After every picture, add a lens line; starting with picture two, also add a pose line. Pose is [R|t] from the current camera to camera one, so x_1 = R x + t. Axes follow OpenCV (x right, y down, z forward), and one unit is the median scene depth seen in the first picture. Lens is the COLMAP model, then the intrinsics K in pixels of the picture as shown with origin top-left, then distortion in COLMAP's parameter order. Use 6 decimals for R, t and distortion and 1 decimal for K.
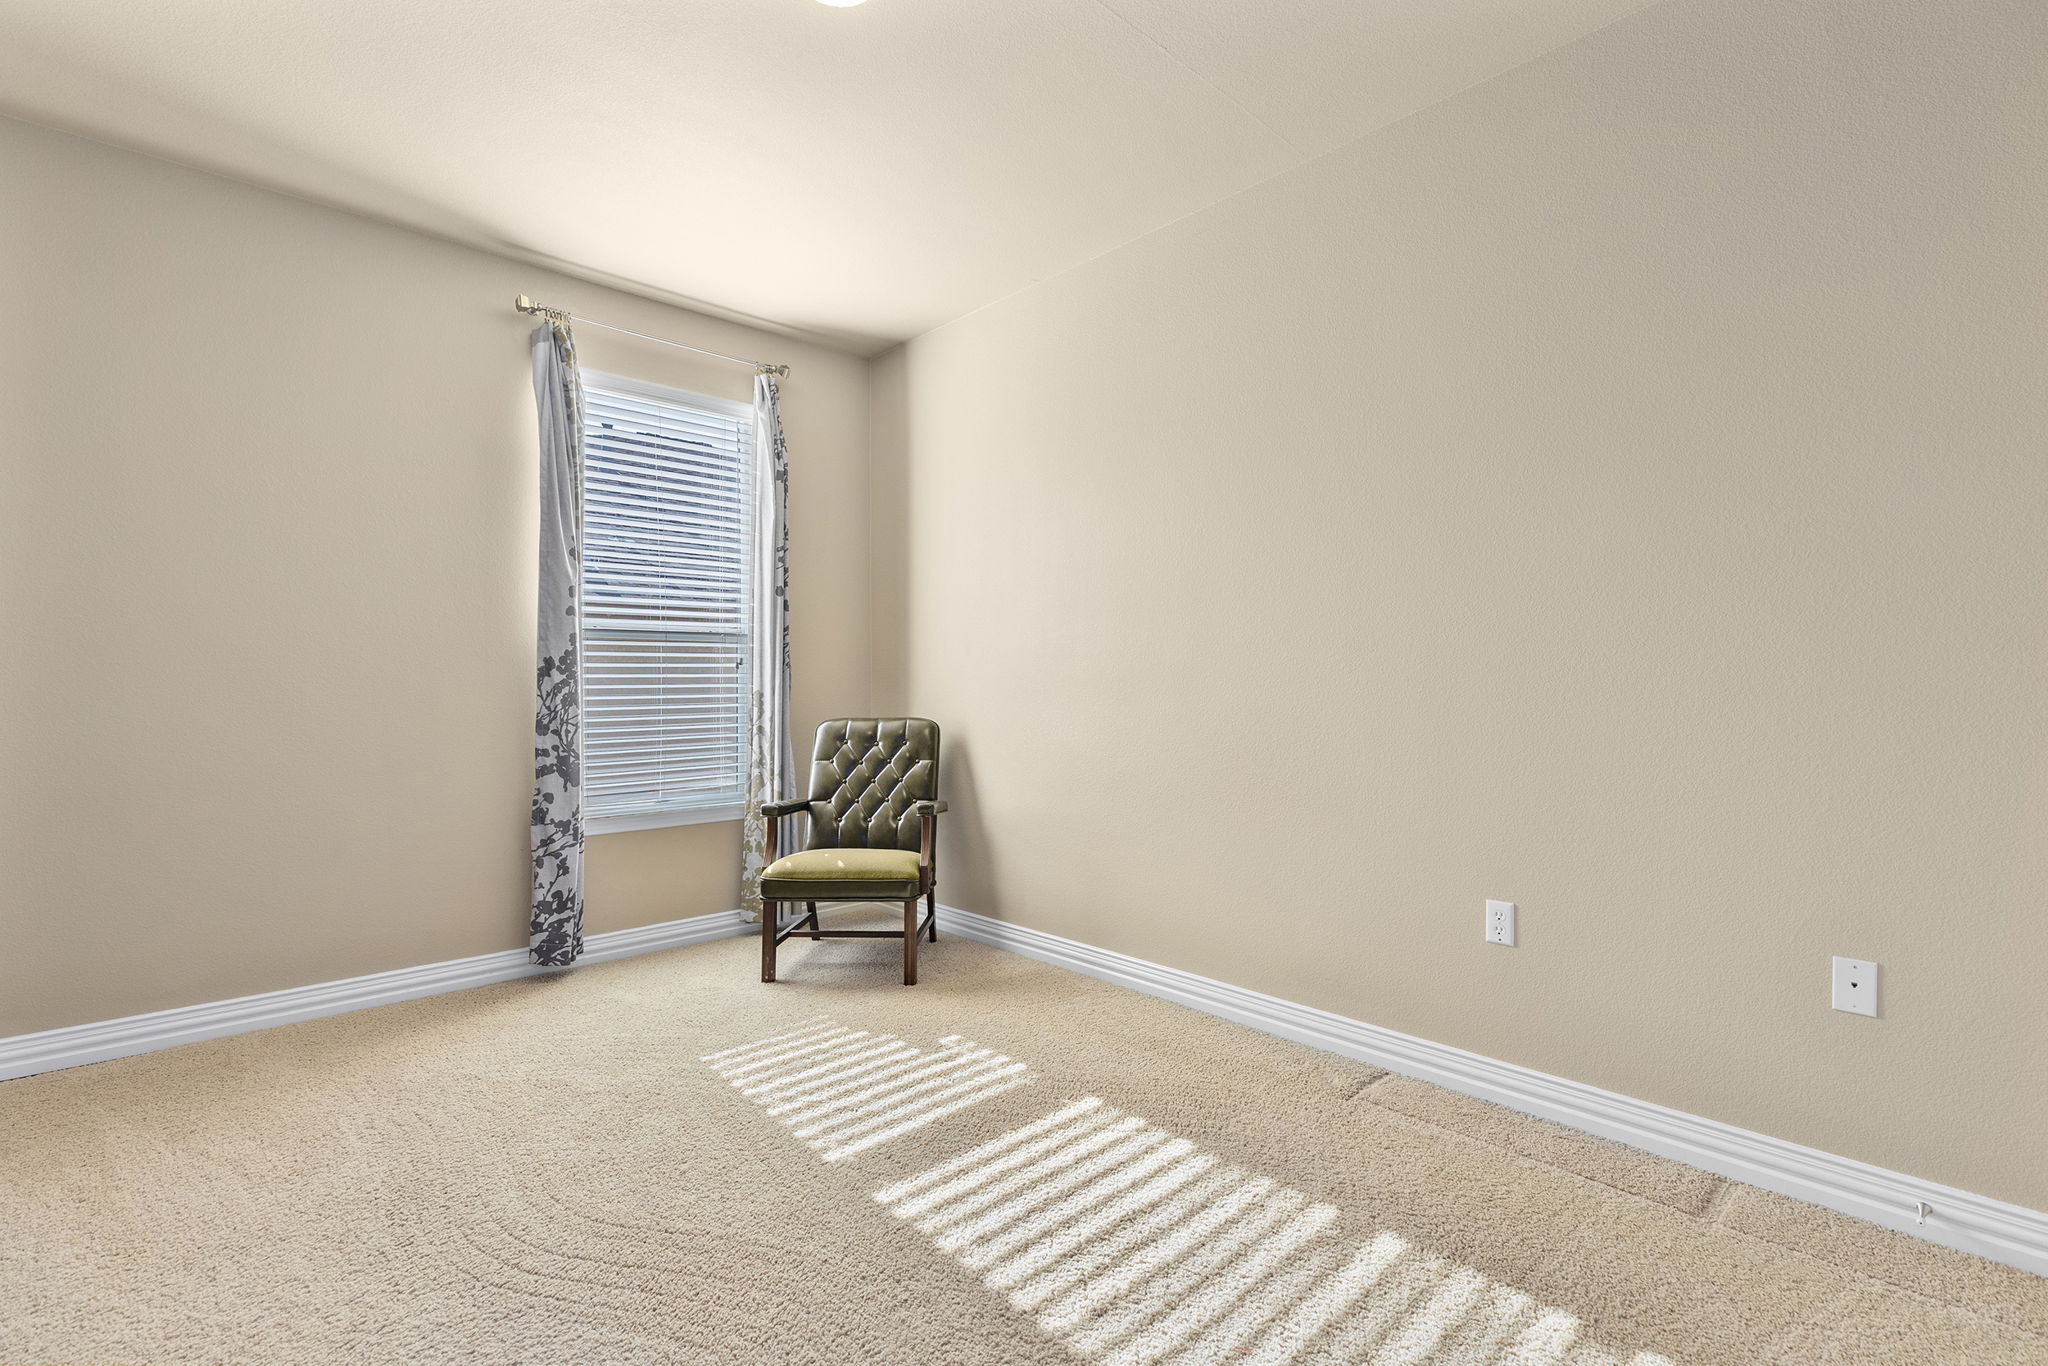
lens RADIAL K [[929.0, 0, 1025.6], [0, 929.0, 683.5], [0, 0, 1]] dist [0.005971, -0.001966]
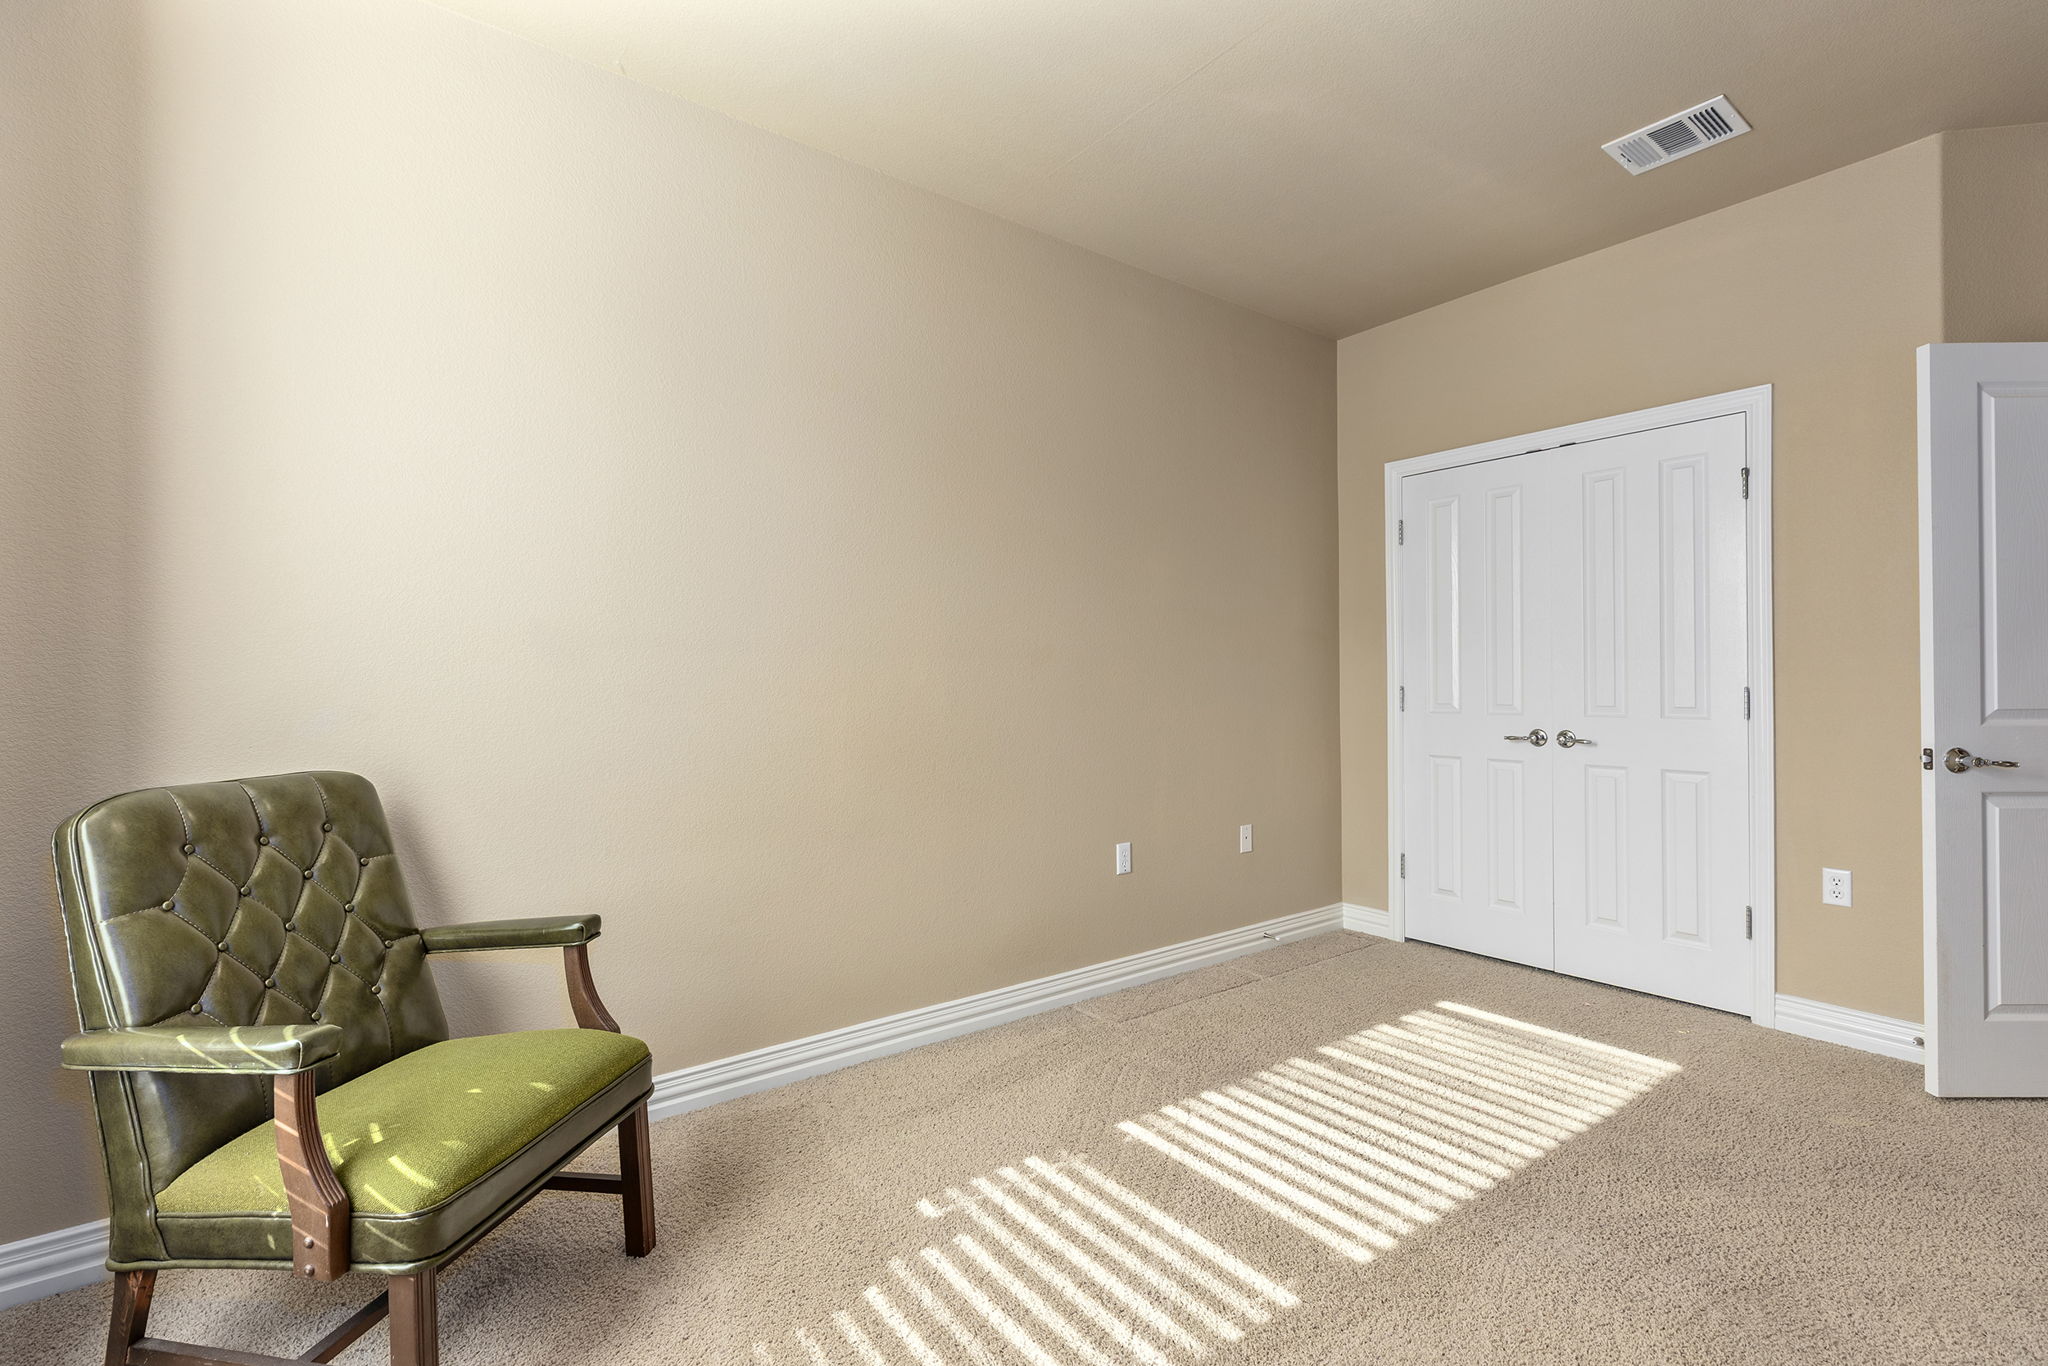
lens RADIAL K [[929.0, 0, 1024.6], [0, 929.0, 685.6], [0, 0, 1]] dist [0.005971, -0.001966]
pose [[0.101956, -0.006946, 0.994765, -0.921425], [0.002497, 0.999974, 0.006726, -0.012028], [-0.994786, 0.001798, 0.101971, 1.043431]]
